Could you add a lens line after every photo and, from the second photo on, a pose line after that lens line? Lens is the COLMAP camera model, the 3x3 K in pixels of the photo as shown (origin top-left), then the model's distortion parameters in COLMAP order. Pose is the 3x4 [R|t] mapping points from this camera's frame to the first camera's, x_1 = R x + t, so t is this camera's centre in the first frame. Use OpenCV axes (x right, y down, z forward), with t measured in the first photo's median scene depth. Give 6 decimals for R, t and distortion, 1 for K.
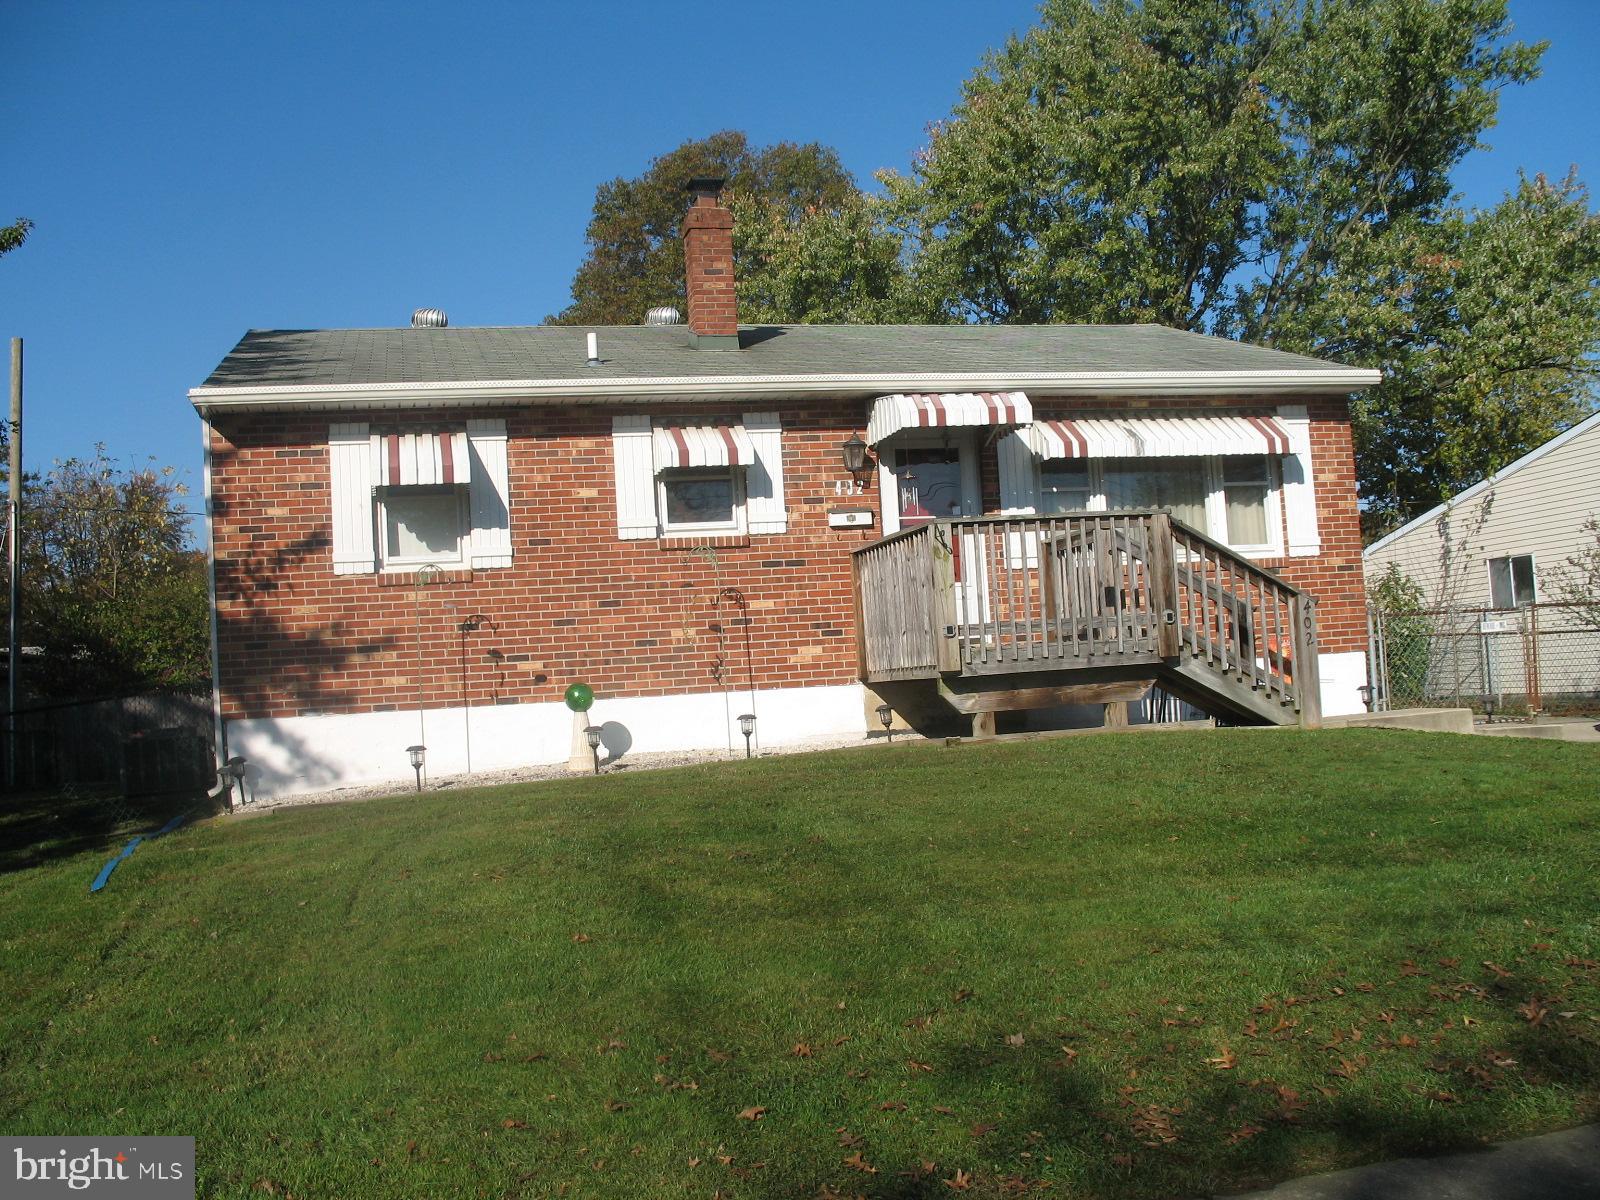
lens RADIAL K [[1628.3, 0, 809.0], [0, 1628.3, 594.2], [0, 0, 1]] dist [-0.178938, 0.166792]
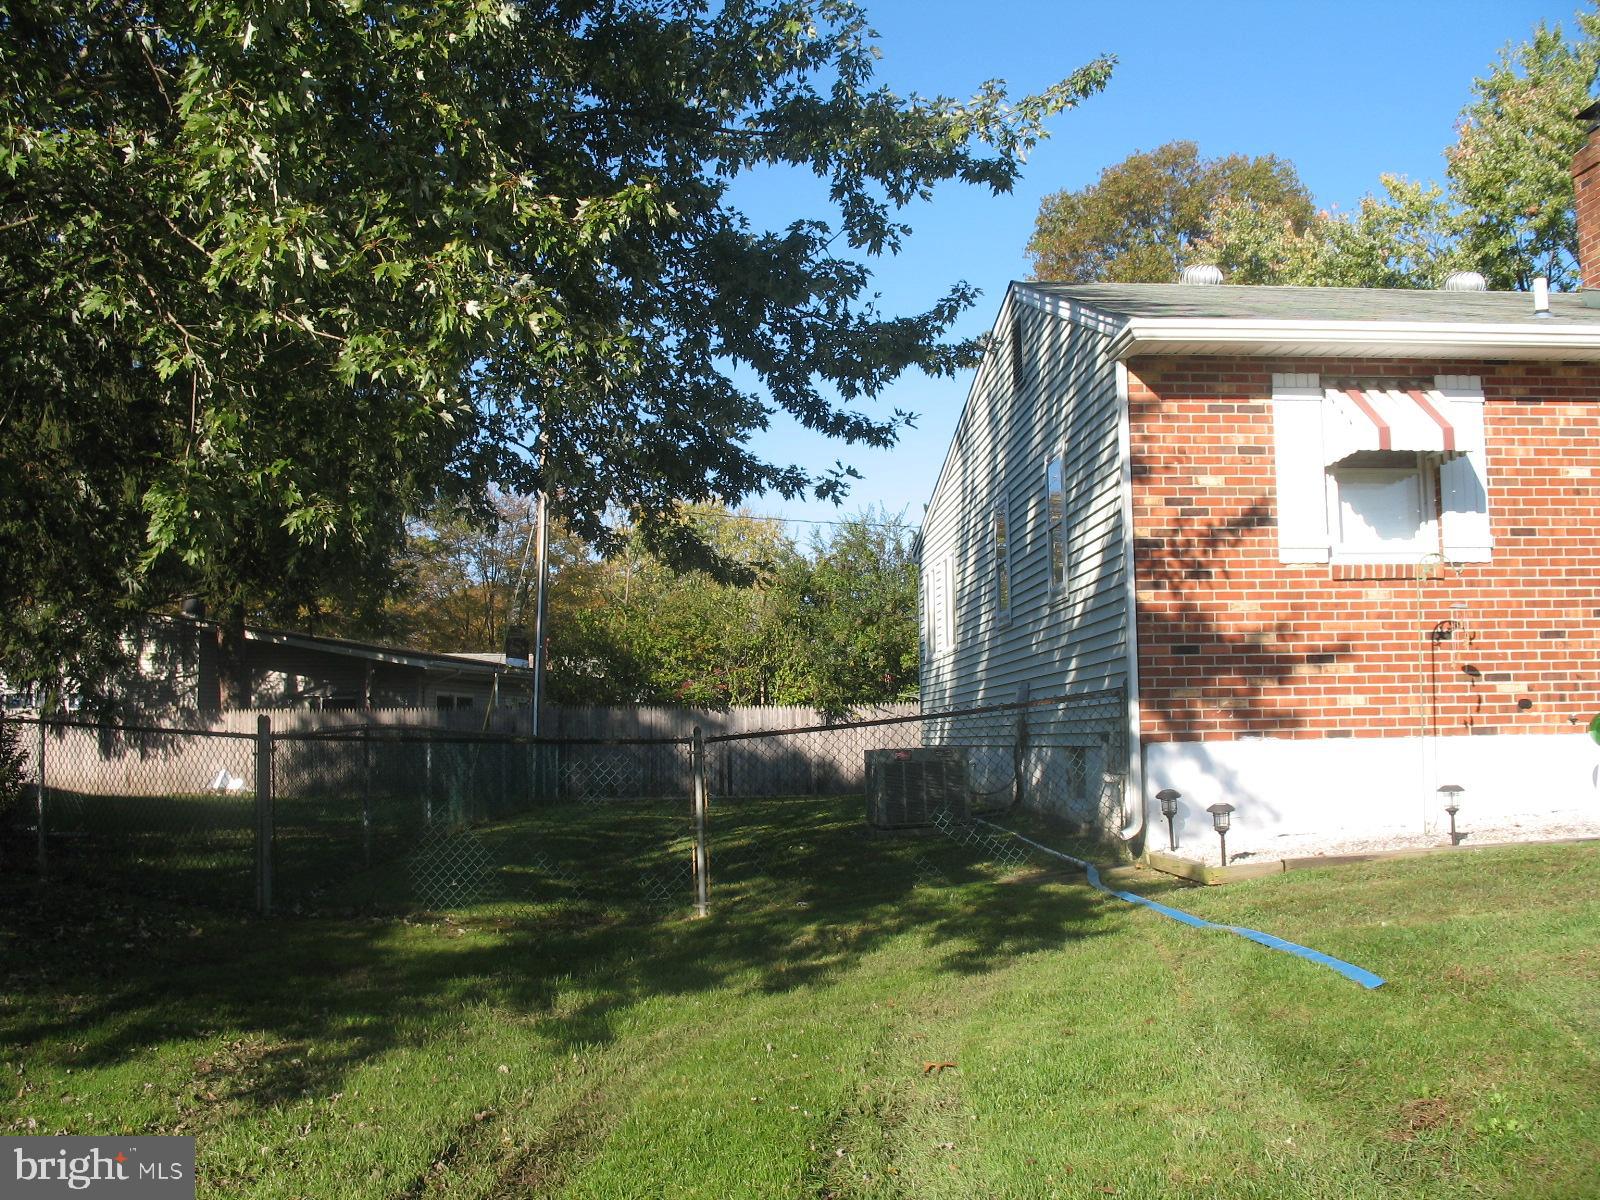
lens RADIAL K [[1628.3, 0, 809.0], [0, 1628.3, 594.2], [0, 0, 1]] dist [-0.178938, 0.166792]
pose [[0.980707, 0.033695, -0.192559, -0.367949], [-0.037867, 0.999120, -0.018023, 0.026059], [0.191783, 0.024967, 0.981120, 0.179937]]
